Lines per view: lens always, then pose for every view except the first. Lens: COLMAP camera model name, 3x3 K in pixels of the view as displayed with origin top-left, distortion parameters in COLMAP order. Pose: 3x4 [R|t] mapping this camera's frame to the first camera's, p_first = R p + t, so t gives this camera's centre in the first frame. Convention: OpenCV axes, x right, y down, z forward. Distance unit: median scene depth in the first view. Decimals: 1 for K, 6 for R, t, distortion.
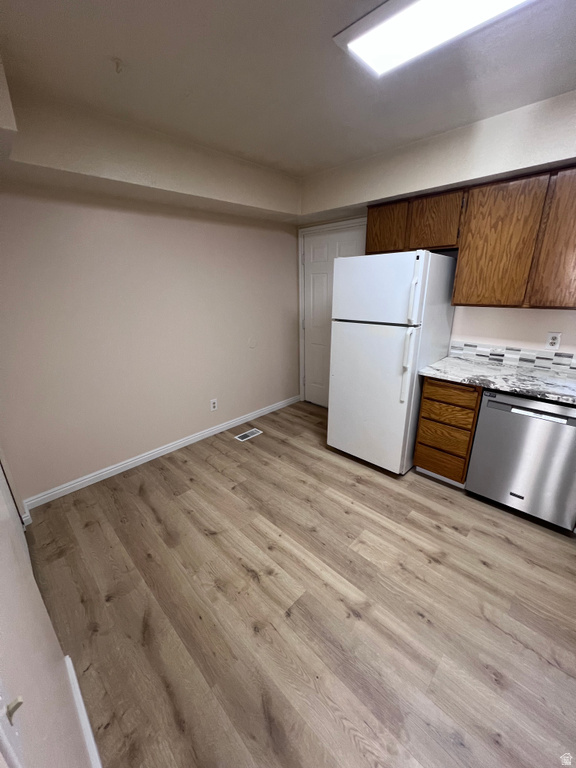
lens RADIAL K [[308.3, 0, 285.7], [0, 308.3, 385.2], [0, 0, 1]] dist [-0.003240, 0.000952]
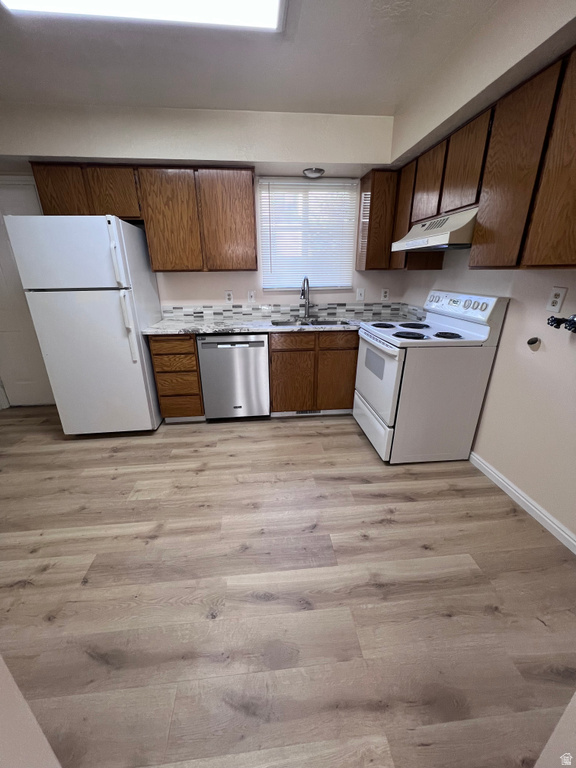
lens RADIAL K [[308.3, 0, 289.6], [0, 308.3, 386.4], [0, 0, 1]] dist [-0.003240, 0.000952]
pose [[0.632961, -0.257429, 0.730131, -0.094553], [0.238521, 0.962066, 0.132428, 0.133073], [-0.736525, 0.090330, 0.670352, -0.117627]]
